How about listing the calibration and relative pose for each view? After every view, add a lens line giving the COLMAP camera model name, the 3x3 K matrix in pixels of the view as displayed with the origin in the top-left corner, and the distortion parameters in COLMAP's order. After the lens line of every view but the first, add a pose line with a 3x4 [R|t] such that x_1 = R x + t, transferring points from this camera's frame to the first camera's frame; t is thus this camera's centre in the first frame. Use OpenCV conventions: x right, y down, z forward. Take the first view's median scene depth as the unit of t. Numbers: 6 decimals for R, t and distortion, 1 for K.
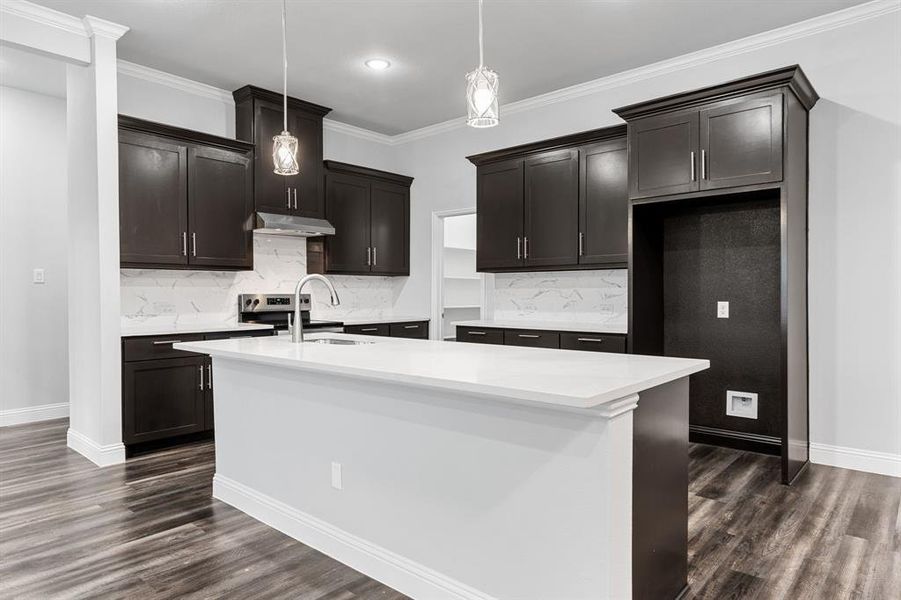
lens RADIAL K [[559.2, 0, 446.4], [0, 559.2, 295.8], [0, 0, 1]] dist [0.001157, 0.000549]
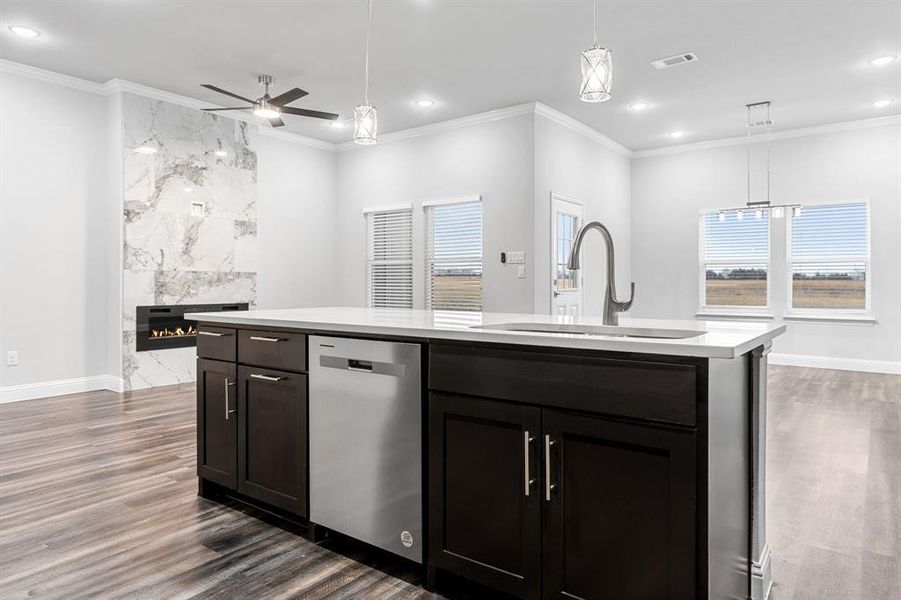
lens RADIAL K [[559.2, 0, 446.4], [0, 559.2, 295.8], [0, 0, 1]] dist [0.001157, 0.000549]
pose [[-0.997230, 0.005183, -0.074200, -0.014721], [0.003192, 0.999632, 0.026928, 0.020520], [0.074312, 0.026616, -0.996880, 1.107681]]
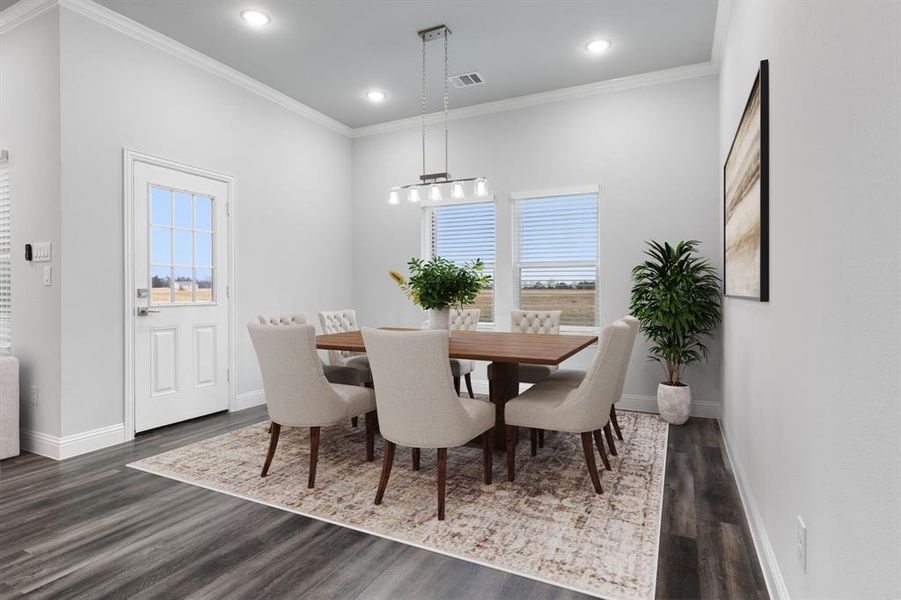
lens RADIAL K [[441.7, 0, 447.0], [0, 441.7, 296.2], [0, 0, 1]] dist [-0.000368, 0.000116]
pose [[-0.973705, 0.004466, -0.227767, -0.714693], [0.001691, 0.999922, 0.012377, 0.022736], [0.227805, 0.011666, -0.973637, 0.523426]]
